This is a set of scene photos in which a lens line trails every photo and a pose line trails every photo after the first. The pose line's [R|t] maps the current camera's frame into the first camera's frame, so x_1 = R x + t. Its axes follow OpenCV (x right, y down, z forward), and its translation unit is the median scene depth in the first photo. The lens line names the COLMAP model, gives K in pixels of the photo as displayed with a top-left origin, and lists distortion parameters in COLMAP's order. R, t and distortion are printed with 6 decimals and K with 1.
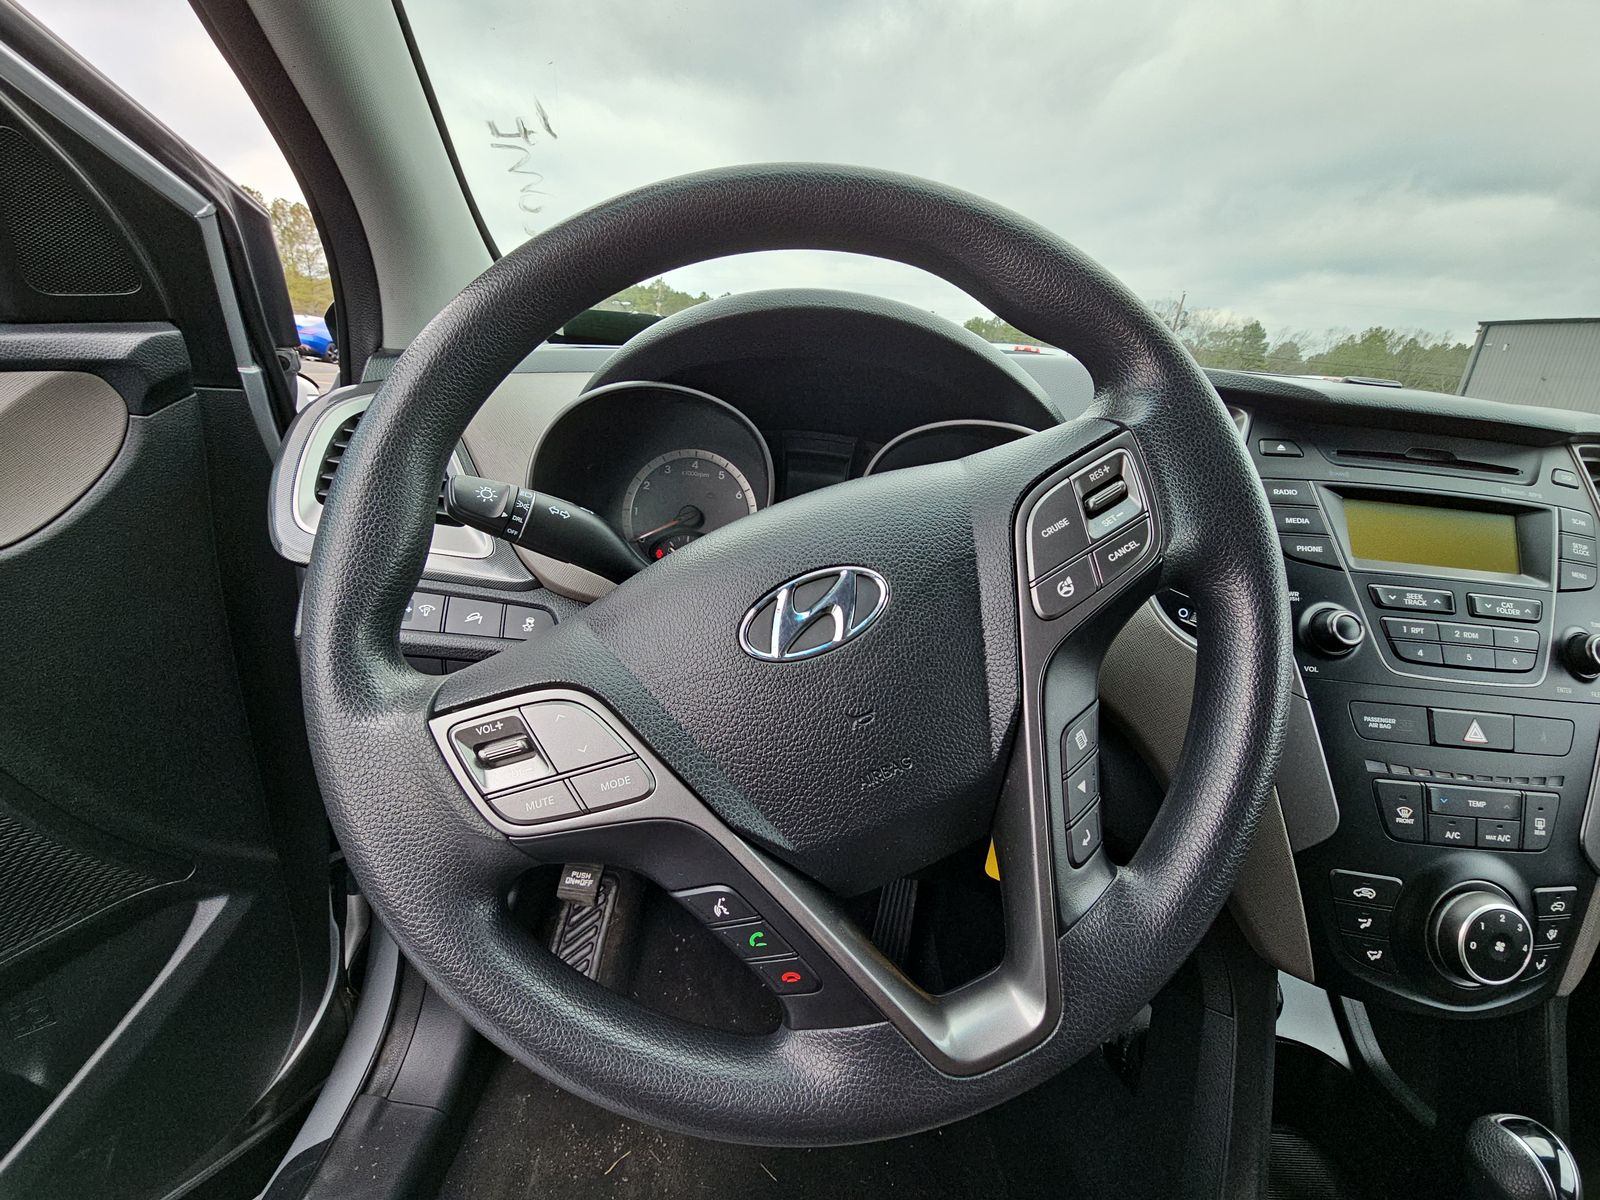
lens RADIAL K [[649.5, 0, 797.8], [0, 649.5, 617.3], [0, 0, 1]] dist [0.001111, -0.007598]
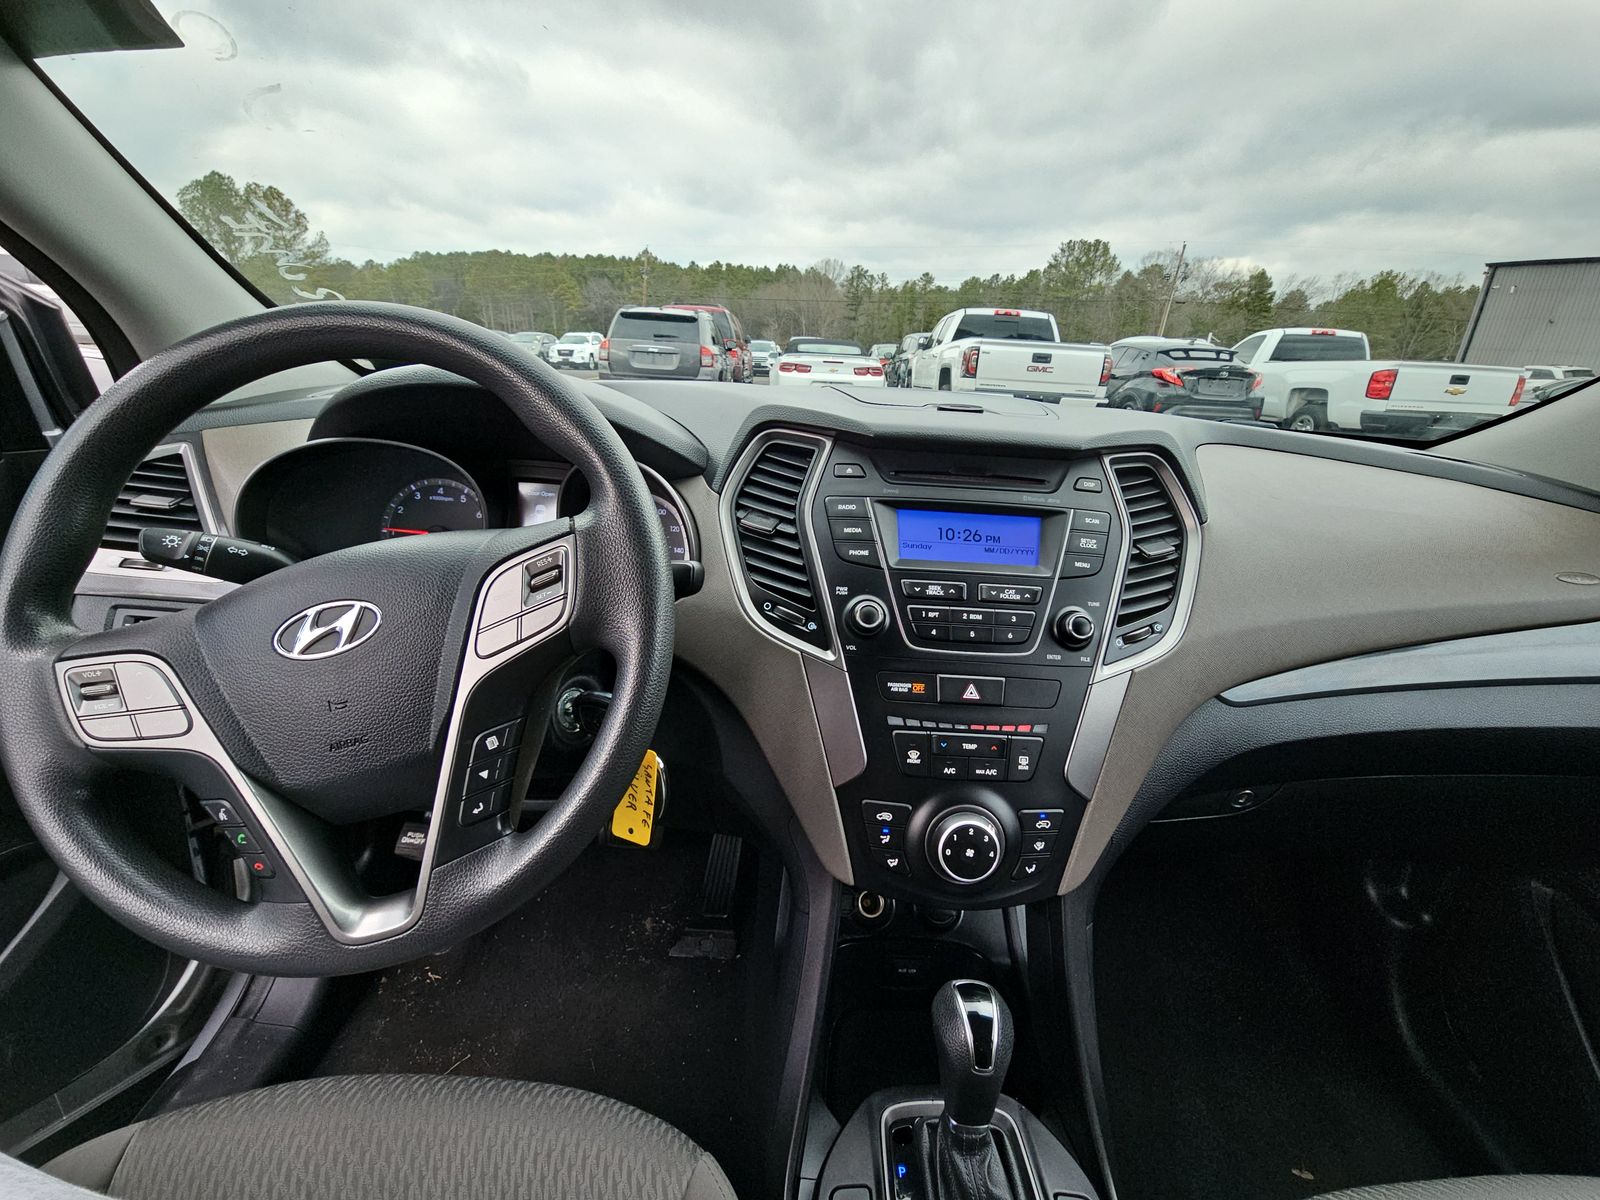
lens RADIAL K [[647.0, 0, 797.3], [0, 647.0, 624.3], [0, 0, 1]] dist [0.025697, -0.020002]
pose [[0.999325, -0.035816, -0.008208, 0.697174], [0.036167, 0.998207, 0.047691, -0.031350], [0.006485, -0.047956, 0.998828, -0.291701]]
